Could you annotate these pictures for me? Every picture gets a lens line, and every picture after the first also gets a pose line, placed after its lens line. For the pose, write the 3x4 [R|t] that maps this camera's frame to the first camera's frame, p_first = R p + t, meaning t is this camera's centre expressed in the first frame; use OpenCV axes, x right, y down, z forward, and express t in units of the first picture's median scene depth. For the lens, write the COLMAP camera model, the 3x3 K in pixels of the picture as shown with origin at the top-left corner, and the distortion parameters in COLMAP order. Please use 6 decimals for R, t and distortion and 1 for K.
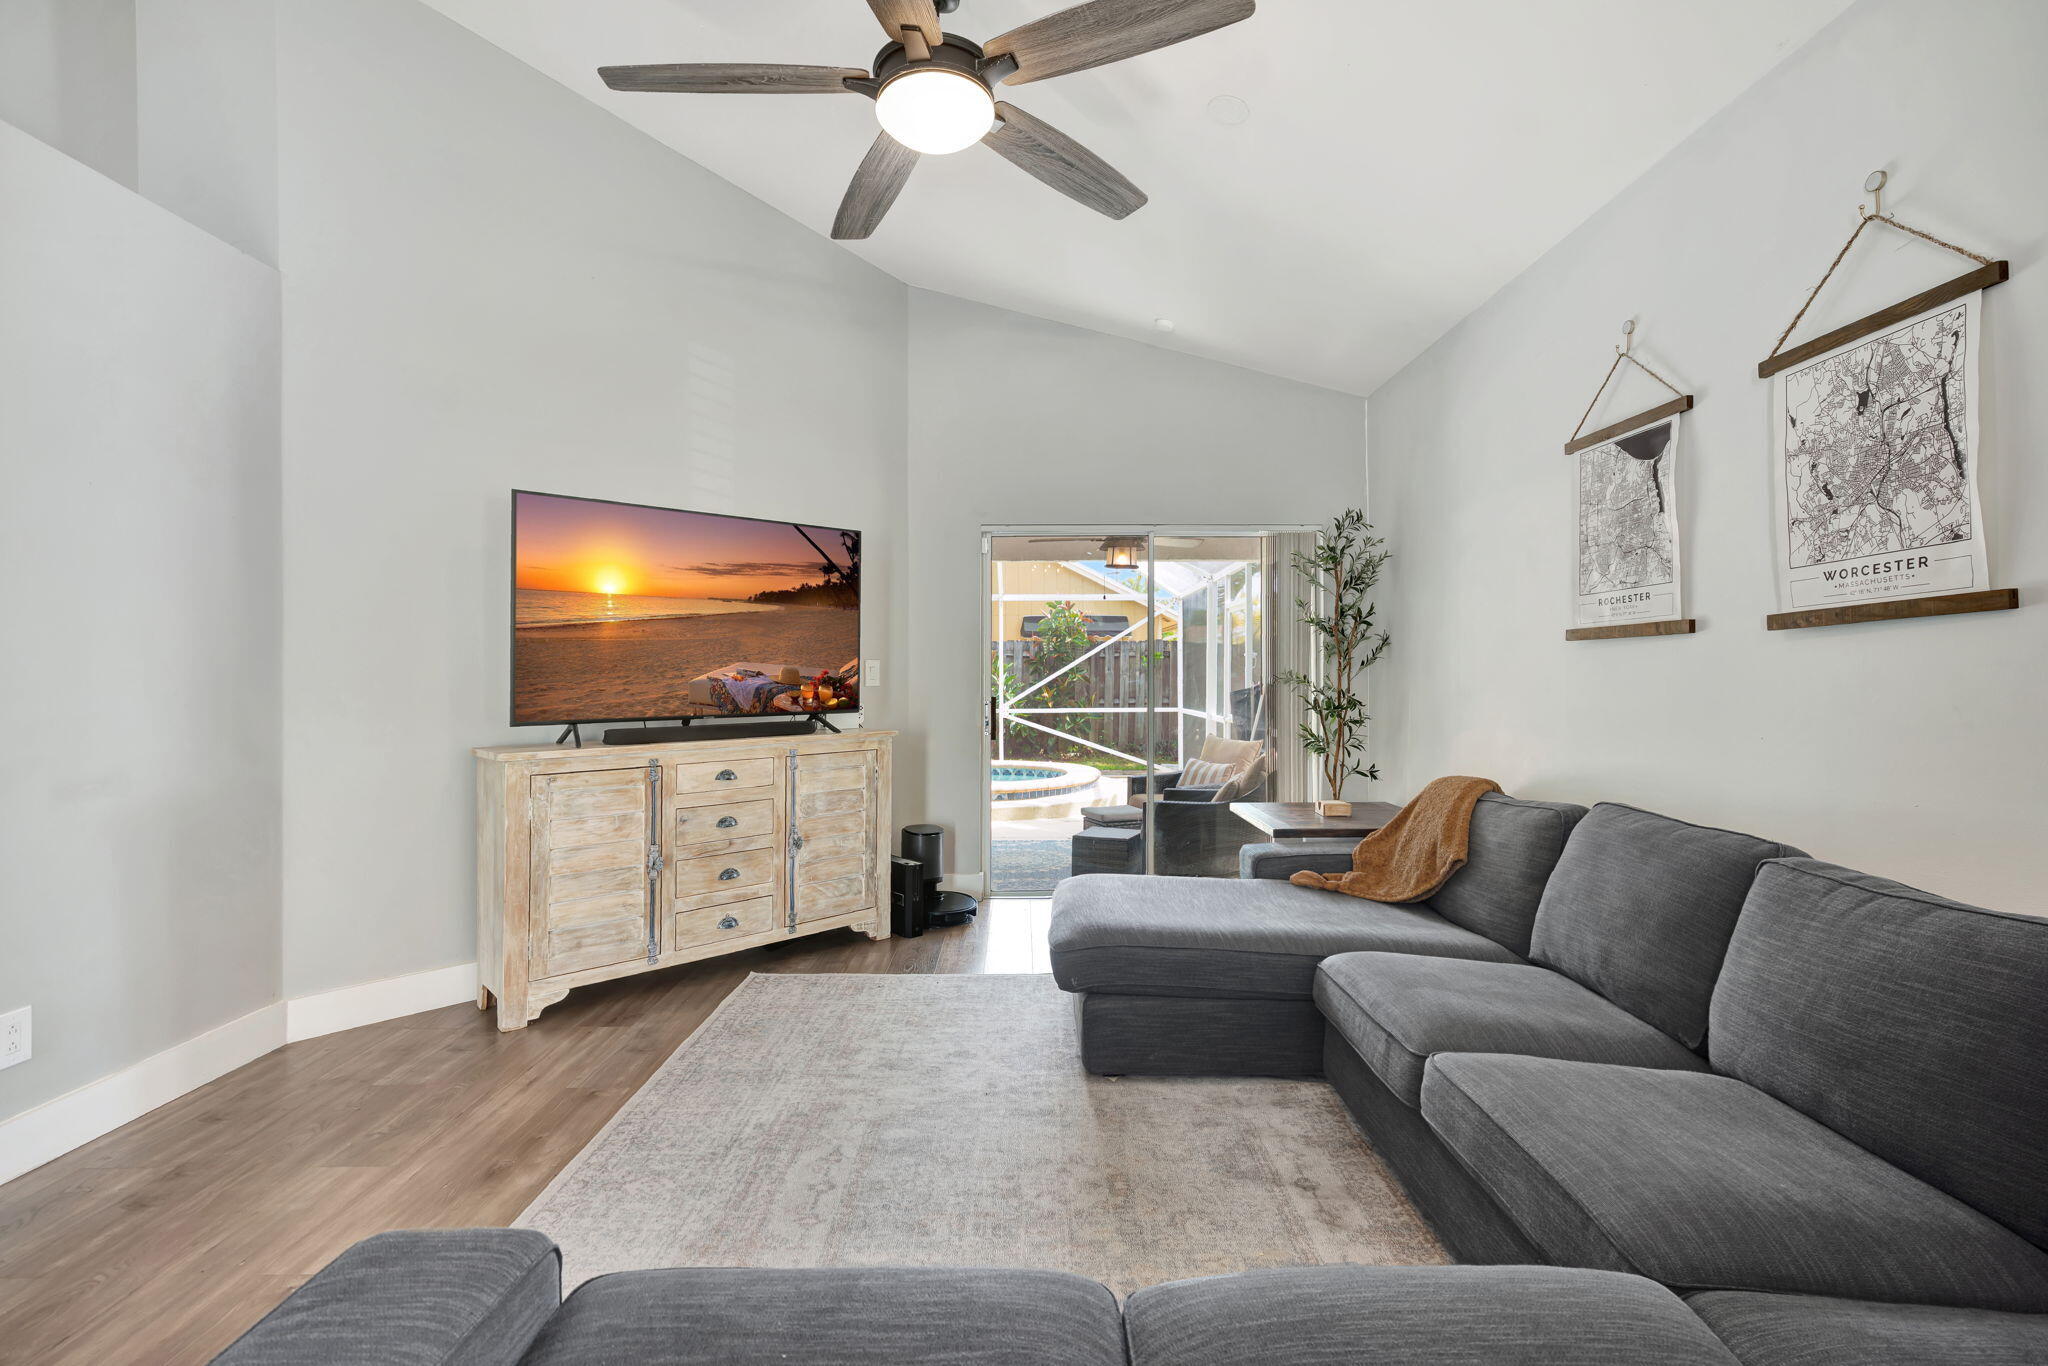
lens RADIAL K [[895.7, 0, 1042.1], [0, 895.7, 681.9], [0, 0, 1]] dist [-0.012186, 0.002715]
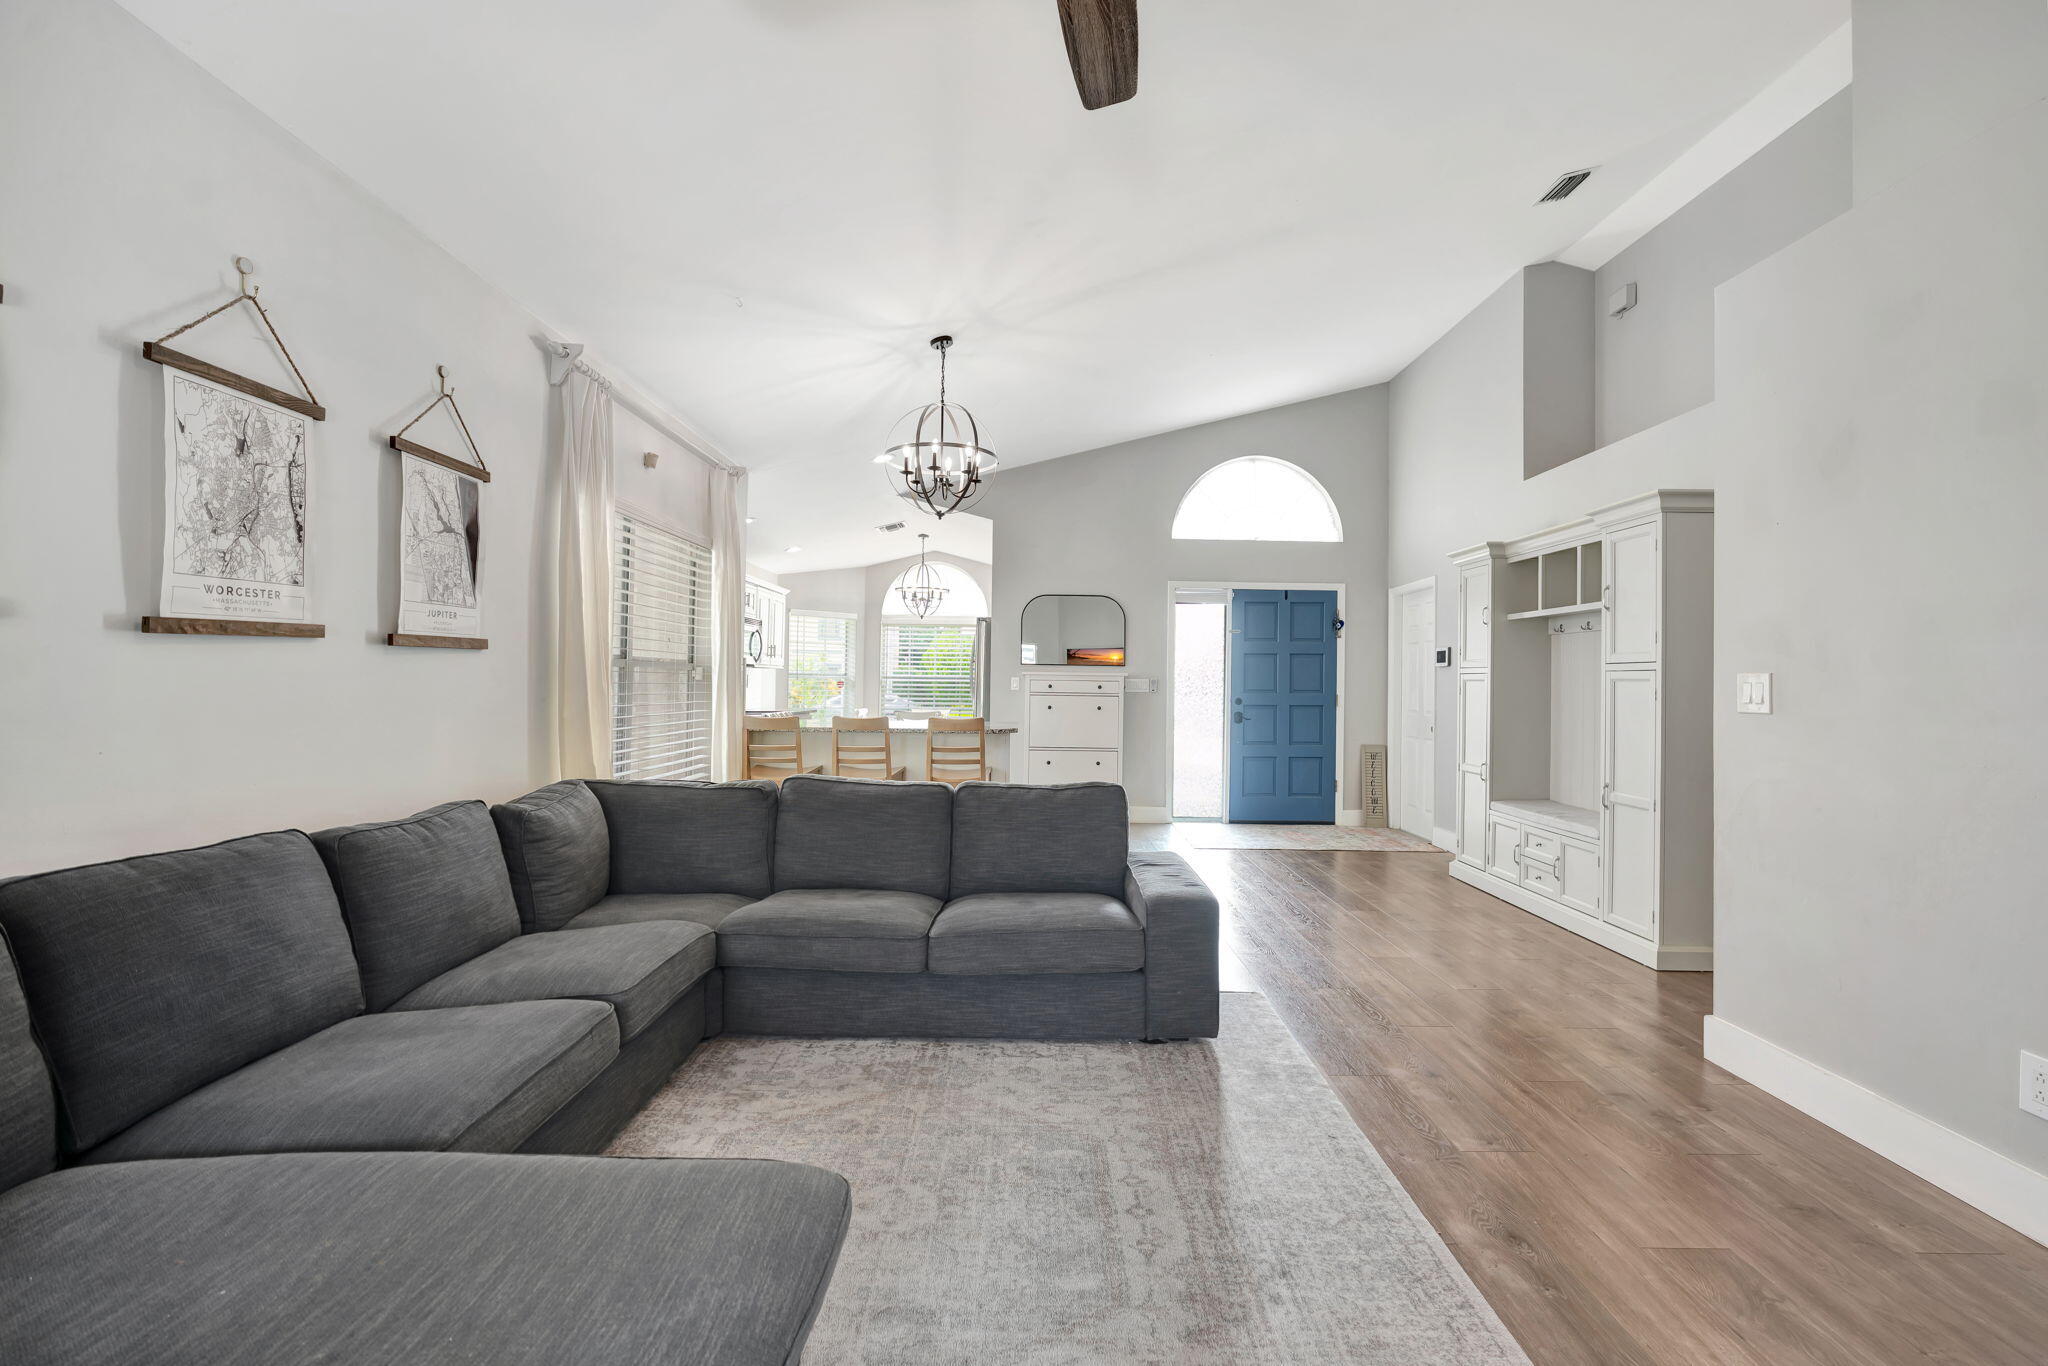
lens RADIAL K [[895.7, 0, 1011.3], [0, 895.7, 666.9], [0, 0, 1]] dist [-0.012186, 0.002715]
pose [[-0.999460, -0.007135, 0.032068, -0.084336], [-0.007484, 0.999914, -0.010789, -0.011094], [-0.031988, -0.011023, -0.999427, 1.280211]]
